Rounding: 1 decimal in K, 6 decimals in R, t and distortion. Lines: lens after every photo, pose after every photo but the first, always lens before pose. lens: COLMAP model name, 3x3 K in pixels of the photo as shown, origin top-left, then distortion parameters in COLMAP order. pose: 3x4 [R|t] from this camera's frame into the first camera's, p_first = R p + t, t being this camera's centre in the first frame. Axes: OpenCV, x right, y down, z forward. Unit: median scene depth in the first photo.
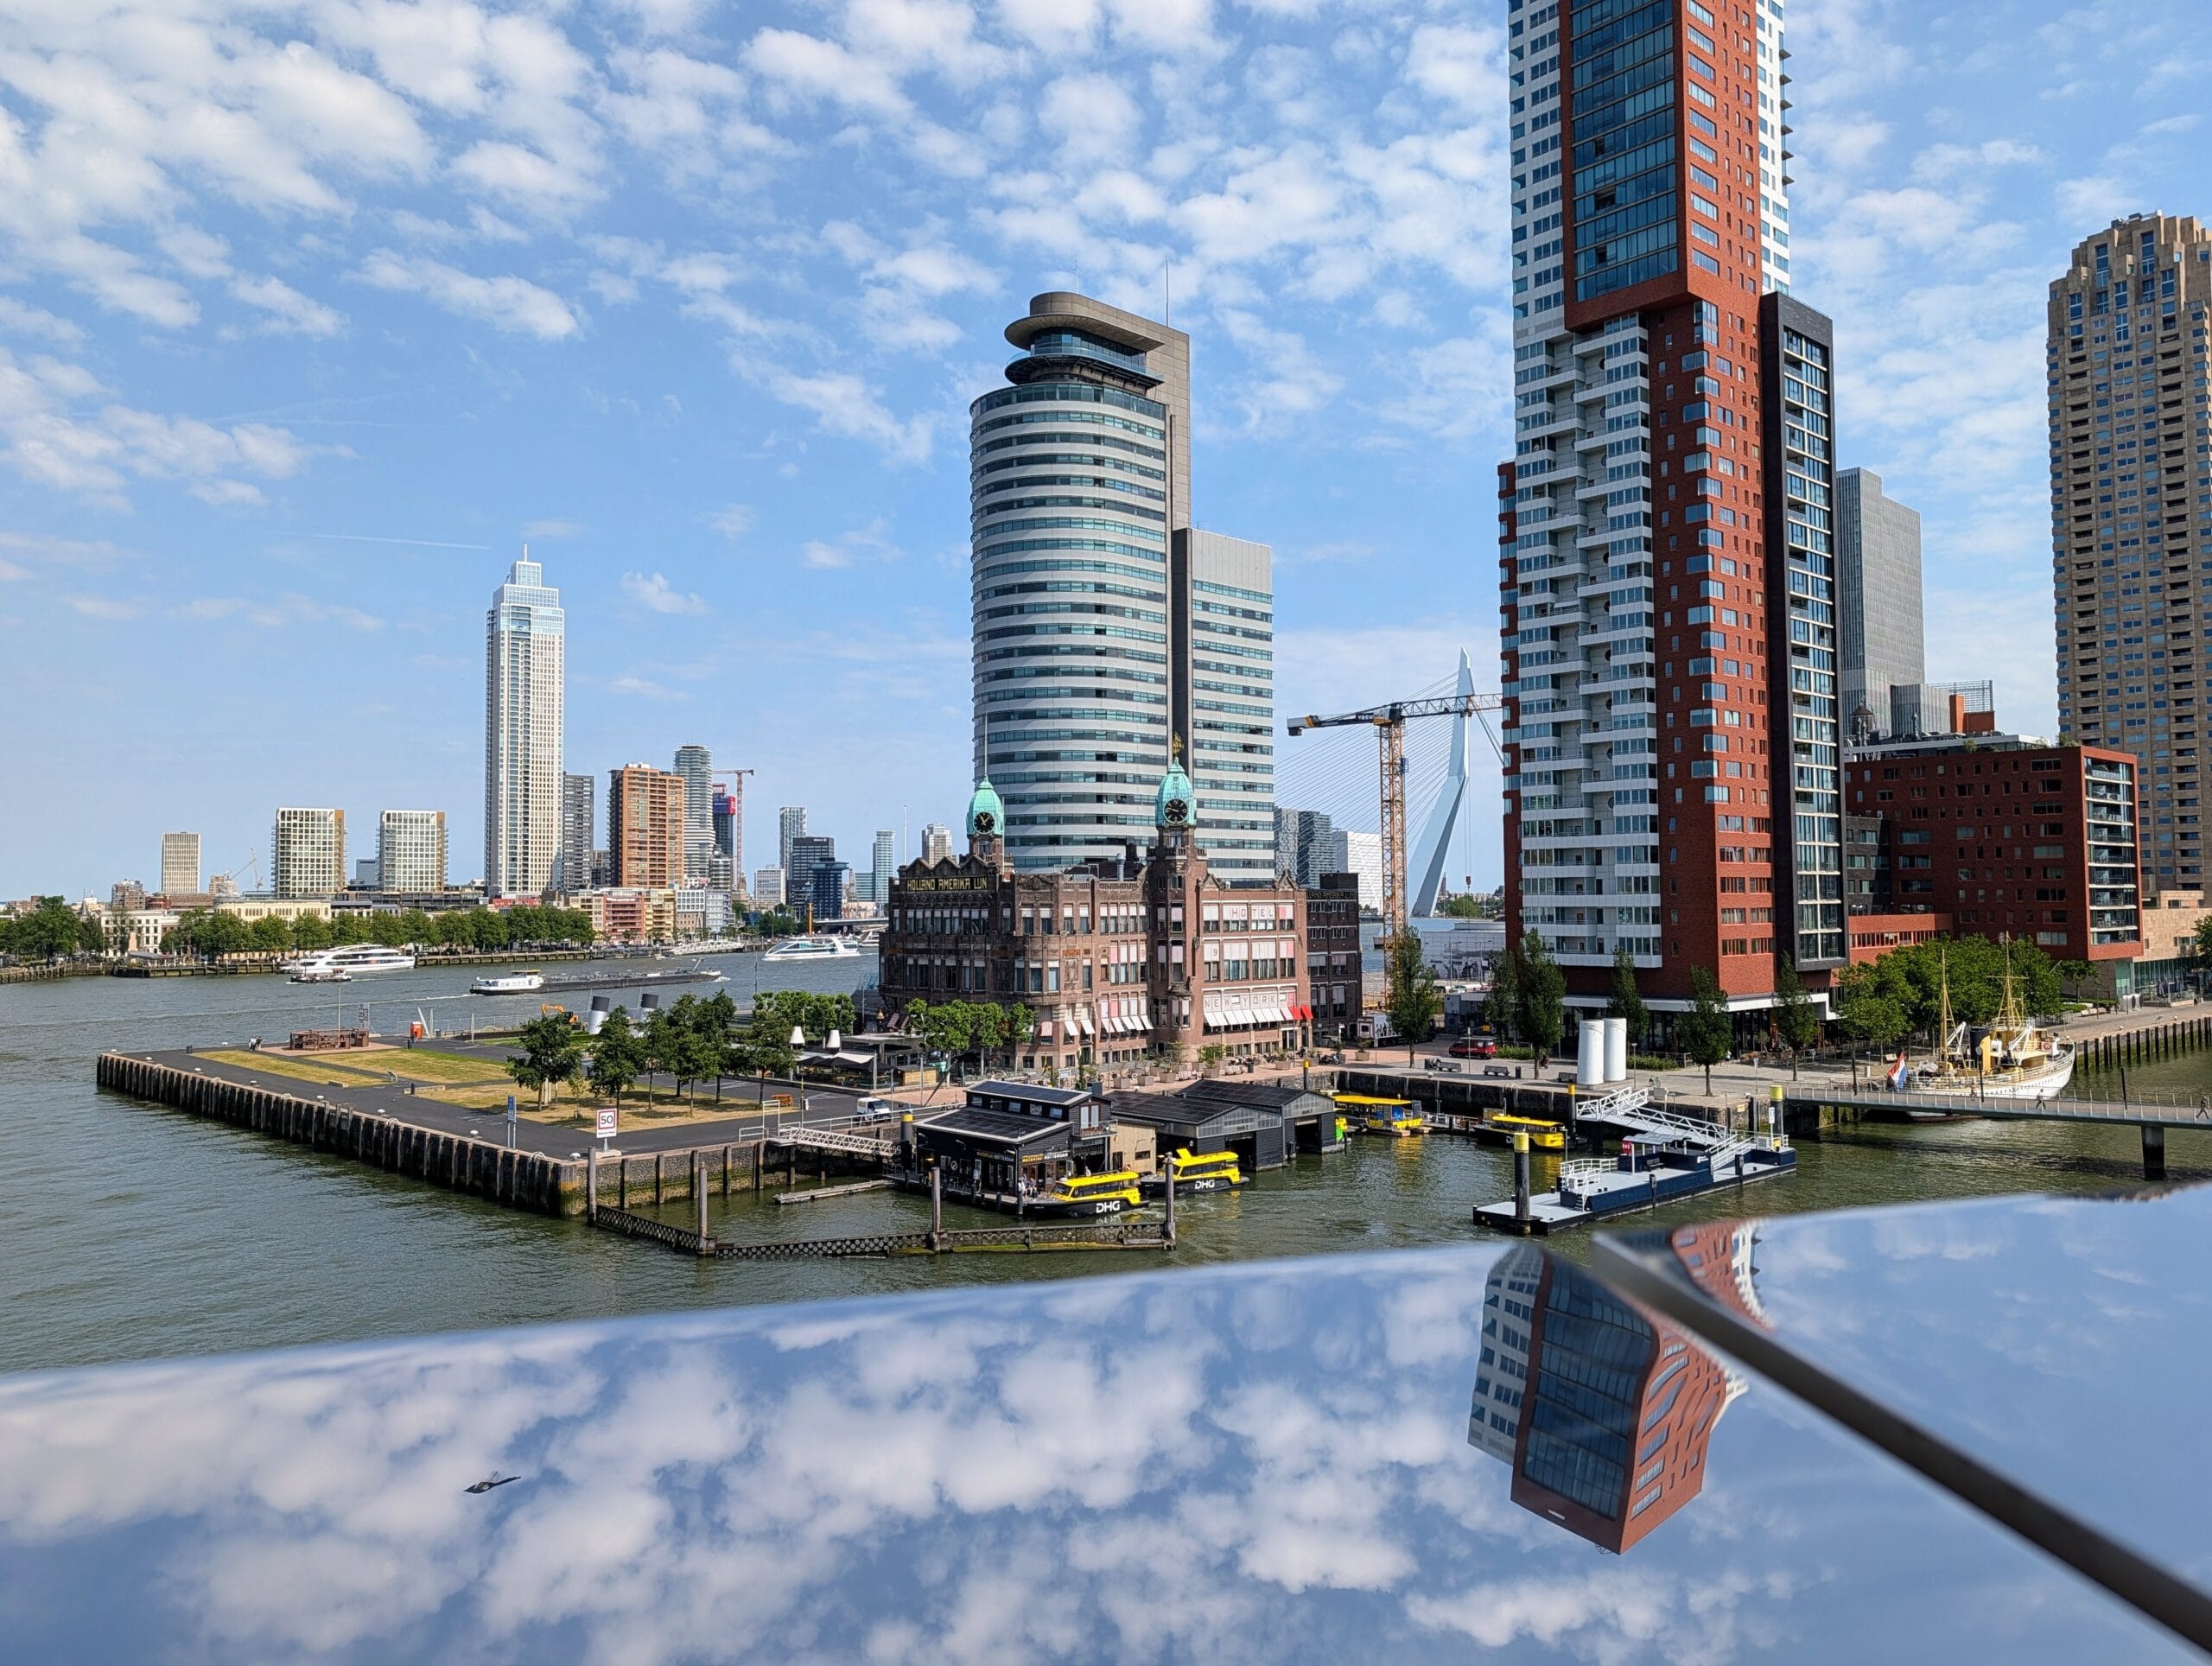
lens RADIAL K [[1594.2, 0, 1103.4], [0, 1594.2, 837.3], [0, 0, 1]] dist [0.060238, -0.047934]
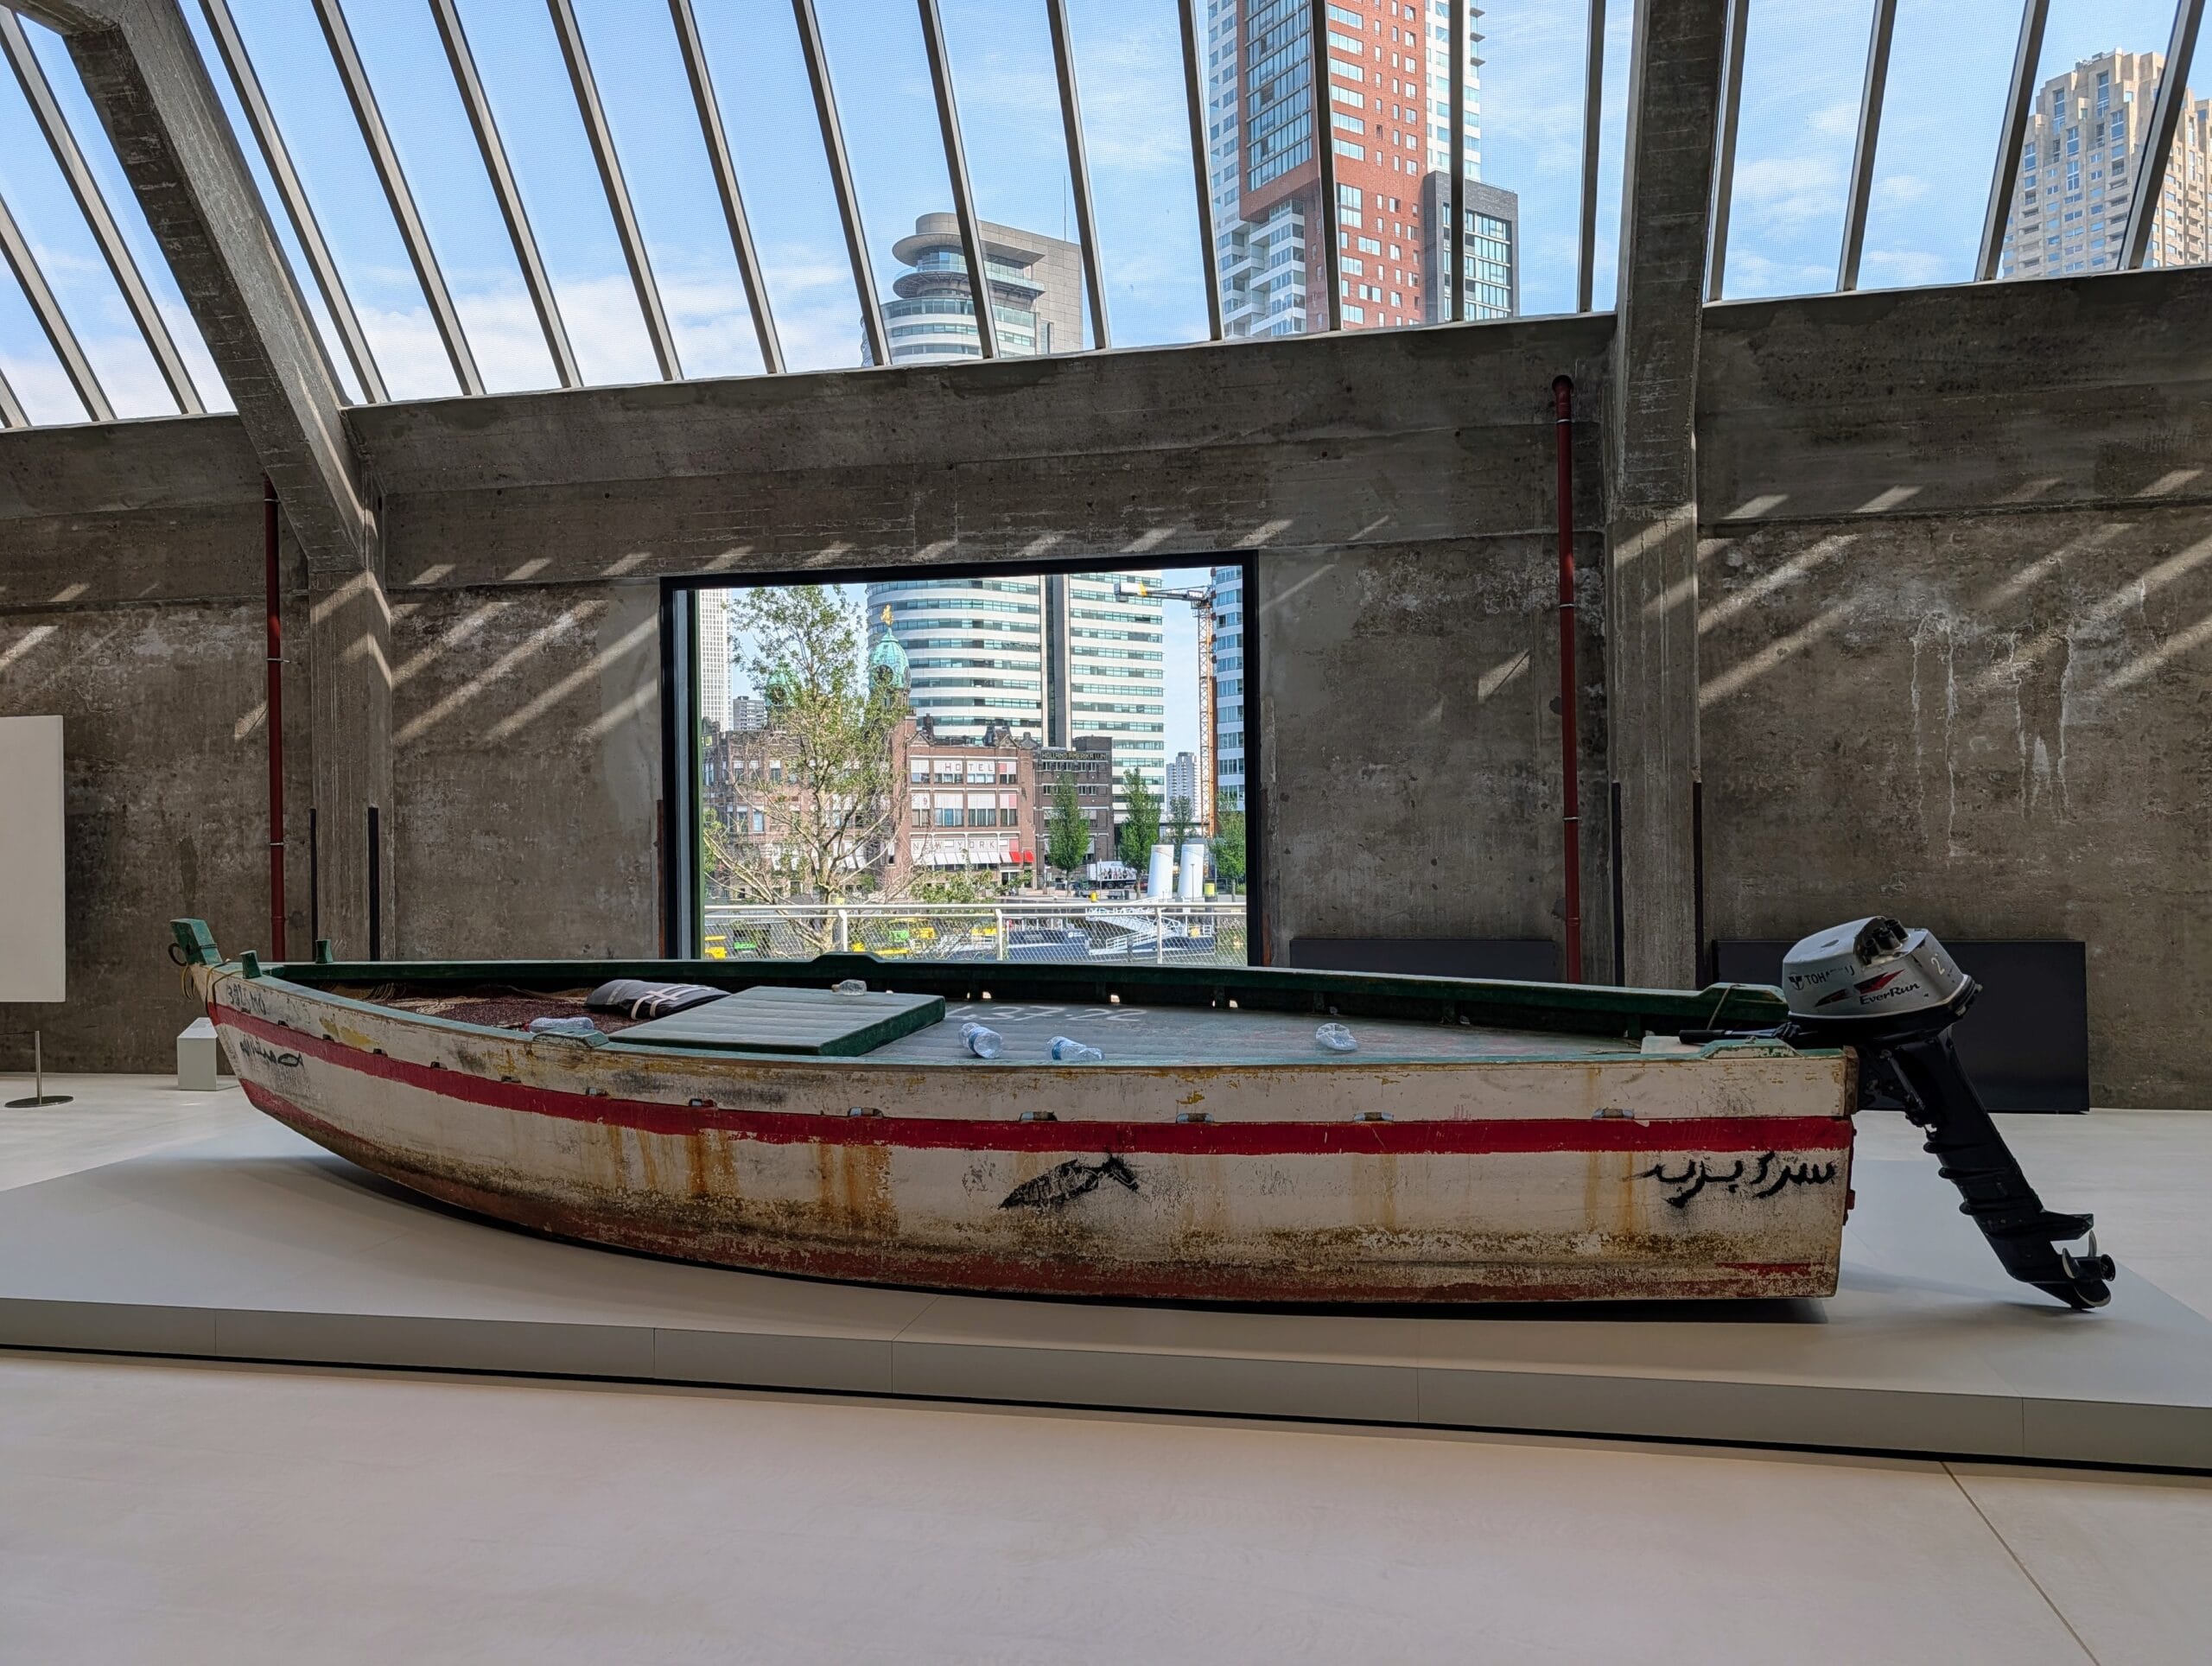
lens RADIAL K [[1594.2, 0, 1103.4], [0, 1594.2, 837.3], [0, 0, 1]] dist [0.060238, -0.047934]
pose [[0.988074, -0.004766, -0.153909, 0.348893], [0.011644, 0.998972, 0.043818, 0.046876], [0.153542, -0.045087, 0.987113, -0.089446]]
